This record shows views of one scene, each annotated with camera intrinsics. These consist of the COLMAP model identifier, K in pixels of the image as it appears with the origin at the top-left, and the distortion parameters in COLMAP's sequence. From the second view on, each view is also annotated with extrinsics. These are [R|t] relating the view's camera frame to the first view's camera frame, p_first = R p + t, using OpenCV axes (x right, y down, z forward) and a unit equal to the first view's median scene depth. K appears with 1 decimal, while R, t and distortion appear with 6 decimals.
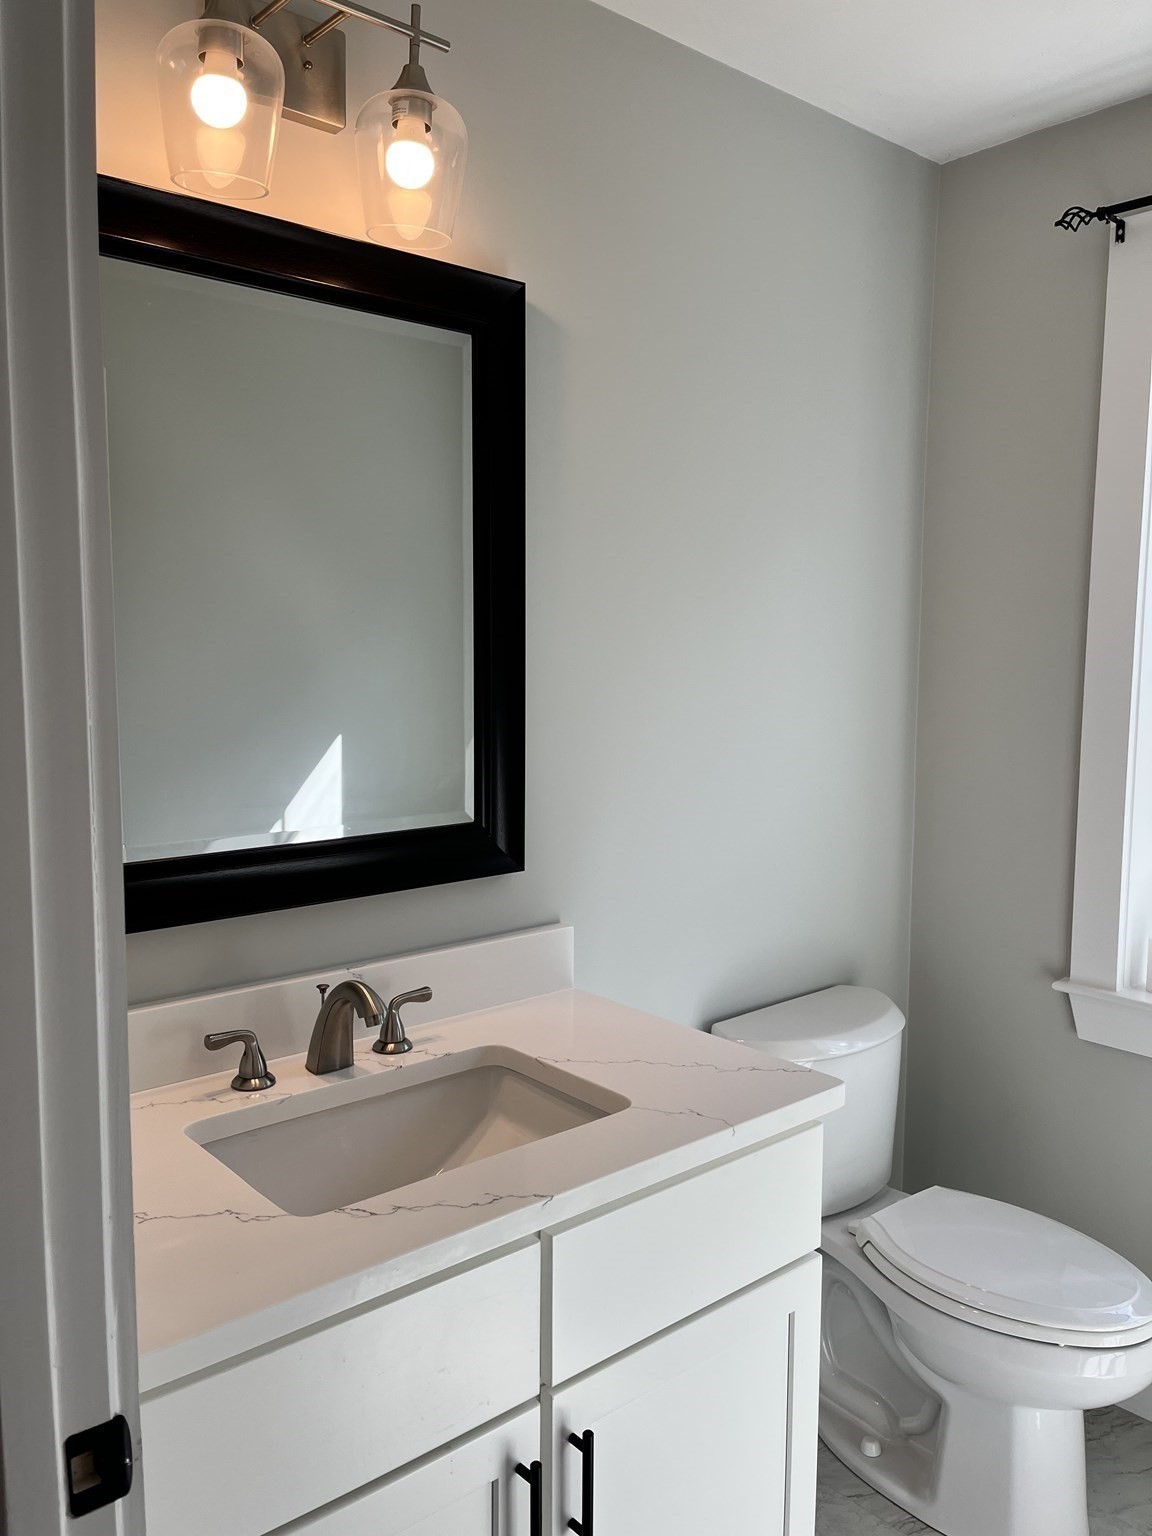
lens RADIAL K [[1187.1, 0, 576.0], [0, 1187.1, 768.0], [0, 0, 1]] dist [0.000451, -0.000224]
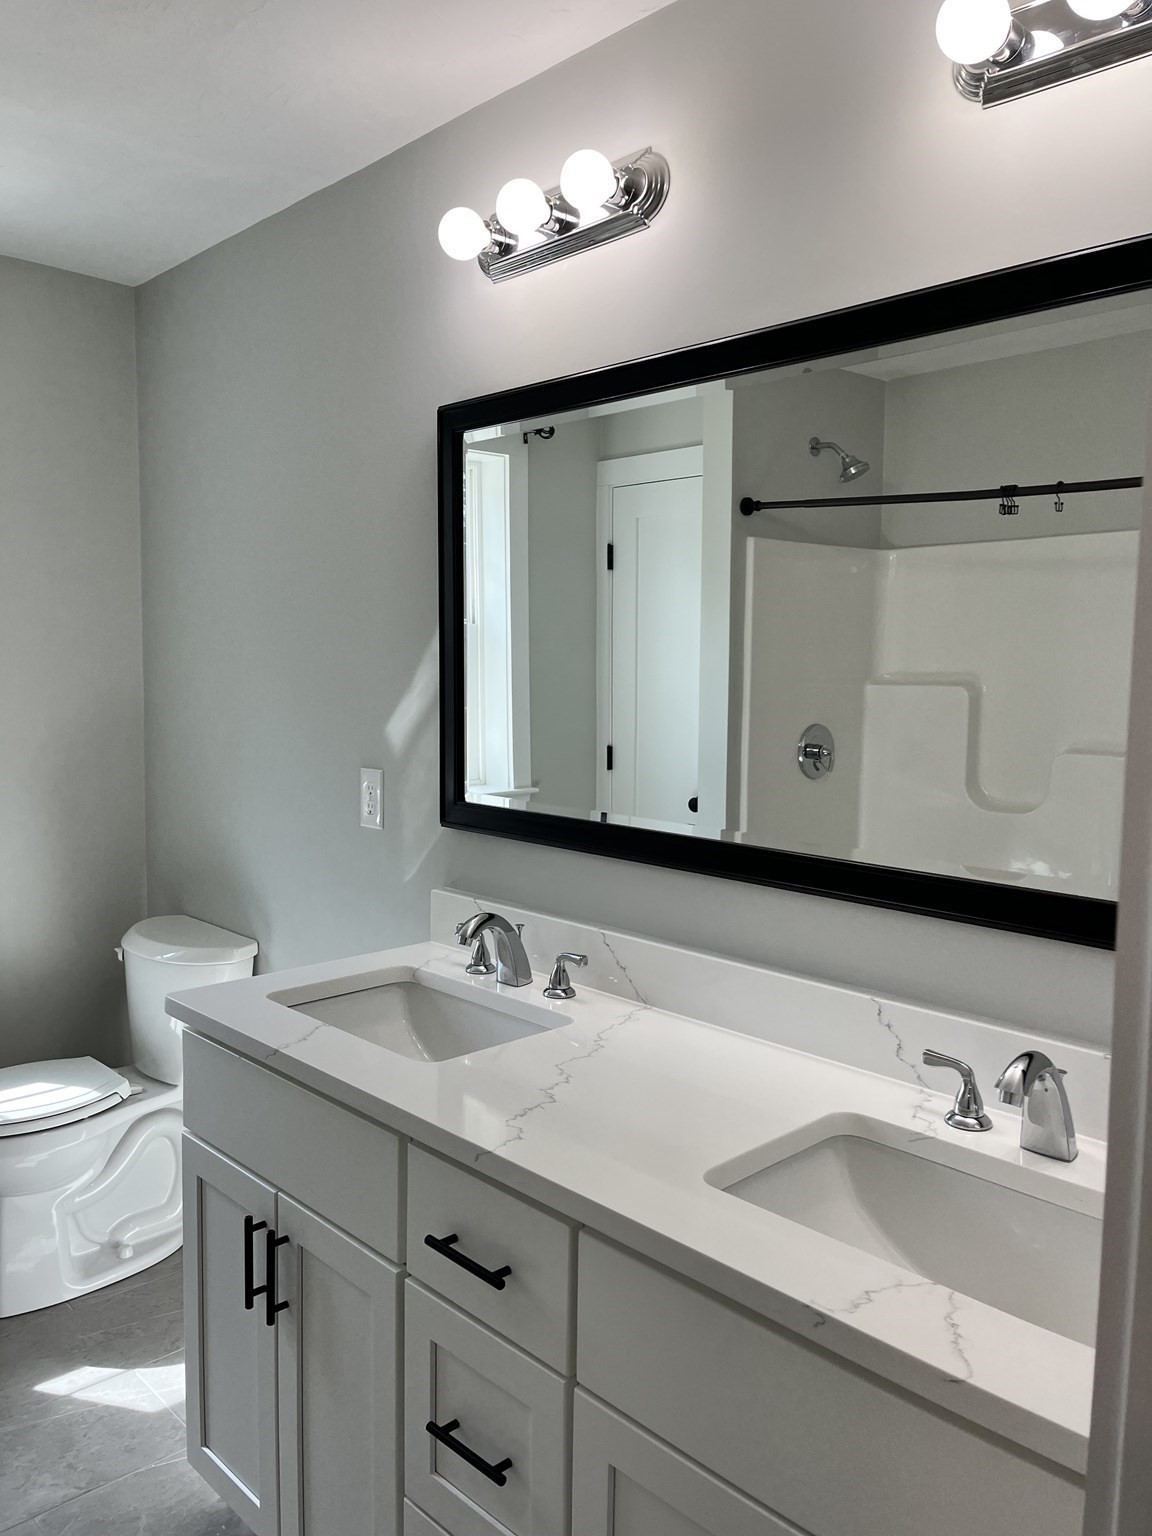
lens RADIAL K [[1187.1, 0, 576.0], [0, 1187.1, 768.0], [0, 0, 1]] dist [0.000451, -0.000224]
pose [[0.053431, 0.075770, -0.995693, 0.947879], [-0.119203, 0.990471, 0.068976, -0.062292], [0.991431, 0.115004, 0.061954, 0.886980]]
